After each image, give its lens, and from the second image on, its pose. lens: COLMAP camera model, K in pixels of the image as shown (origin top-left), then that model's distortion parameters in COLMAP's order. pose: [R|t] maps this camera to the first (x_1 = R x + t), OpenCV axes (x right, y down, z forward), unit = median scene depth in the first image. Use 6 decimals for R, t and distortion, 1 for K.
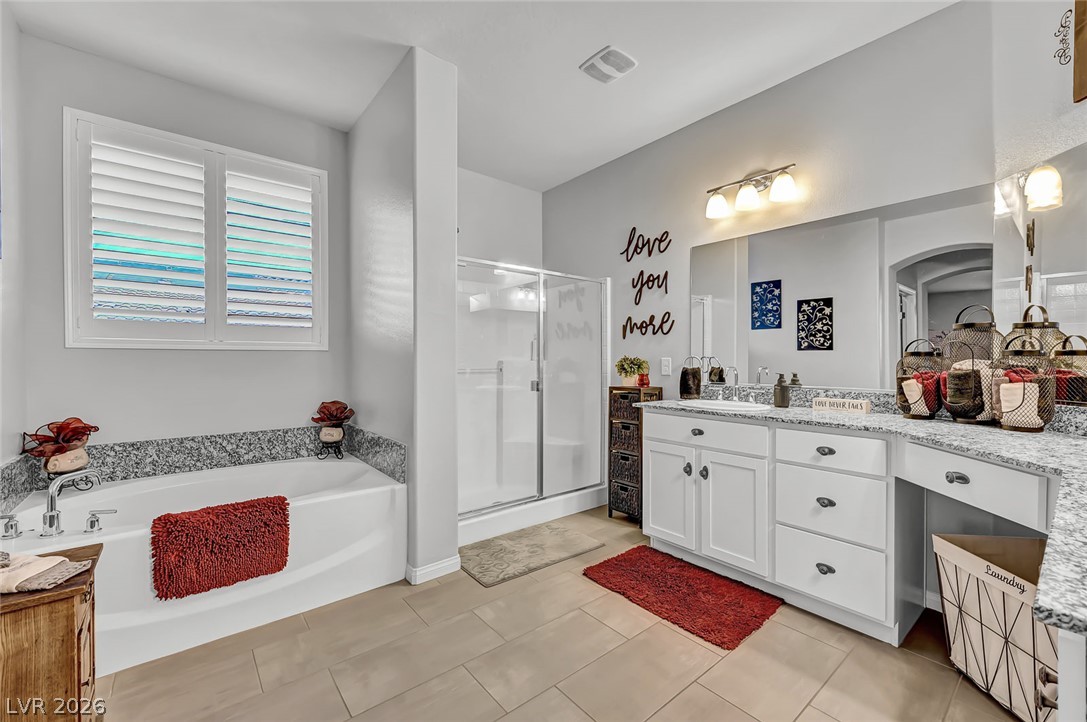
lens RADIAL K [[442.8, 0, 546.2], [0, 442.8, 357.6], [0, 0, 1]] dist [-0.001236, 0.000330]
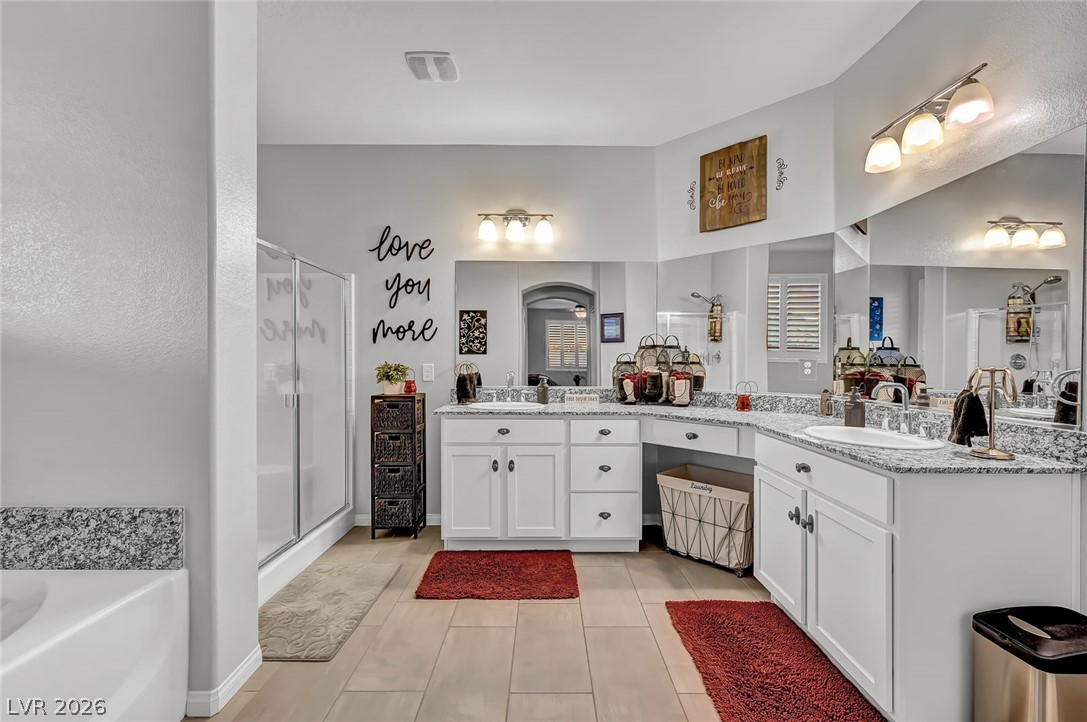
lens RADIAL K [[454.9, 0, 545.1], [0, 454.9, 355.1], [0, 0, 1]] dist [-0.000470, -0.000074]
pose [[0.634831, 0.005695, 0.772630, -0.401942], [-0.004888, 0.999982, -0.003355, -0.019484], [-0.772635, -0.001647, 0.634848, 0.145484]]
